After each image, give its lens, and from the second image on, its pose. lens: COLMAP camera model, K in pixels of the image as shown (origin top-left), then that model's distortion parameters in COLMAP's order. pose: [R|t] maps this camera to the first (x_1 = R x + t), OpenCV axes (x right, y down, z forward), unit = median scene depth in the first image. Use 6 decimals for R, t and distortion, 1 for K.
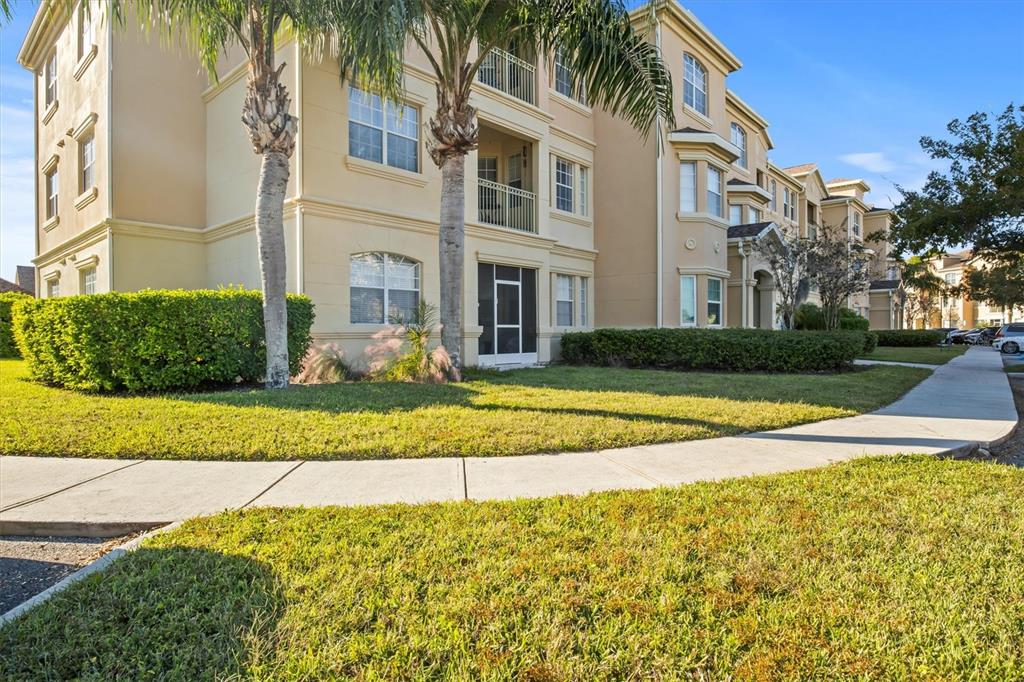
lens RADIAL K [[555.9, 0, 513.3], [0, 555.9, 339.2], [0, 0, 1]] dist [-0.026458, 0.002634]
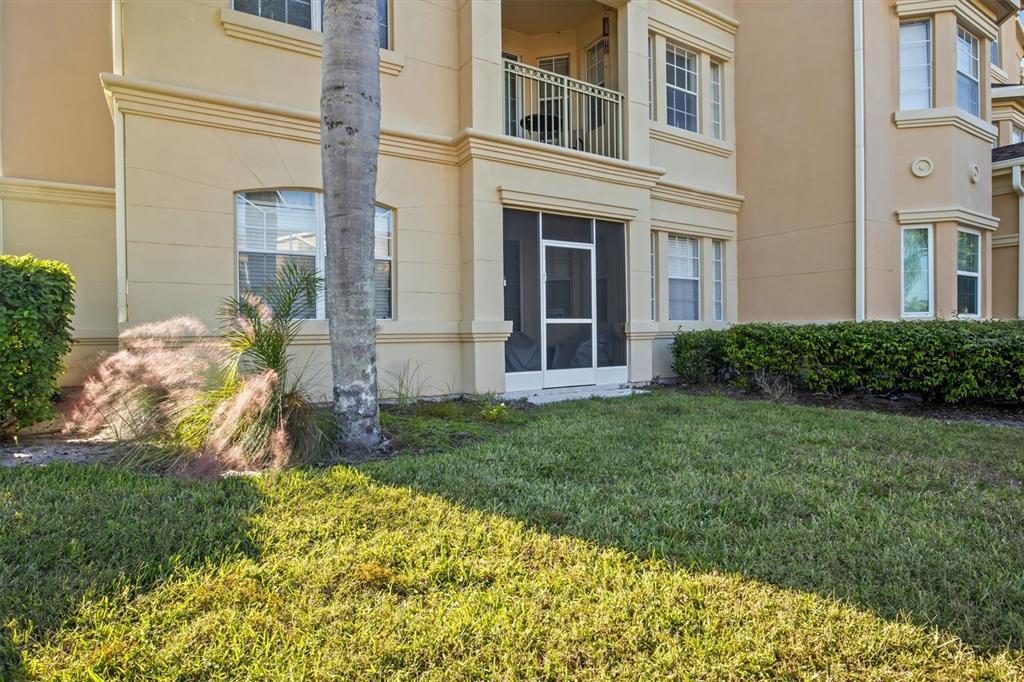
lens RADIAL K [[555.9, 0, 507.9], [0, 555.9, 340.1], [0, 0, 1]] dist [-0.026458, 0.002634]
pose [[0.960788, -0.002458, -0.277275, 0.081216], [0.003855, 0.999982, 0.004494, -0.005846], [0.277259, -0.005387, 0.960780, 0.391253]]
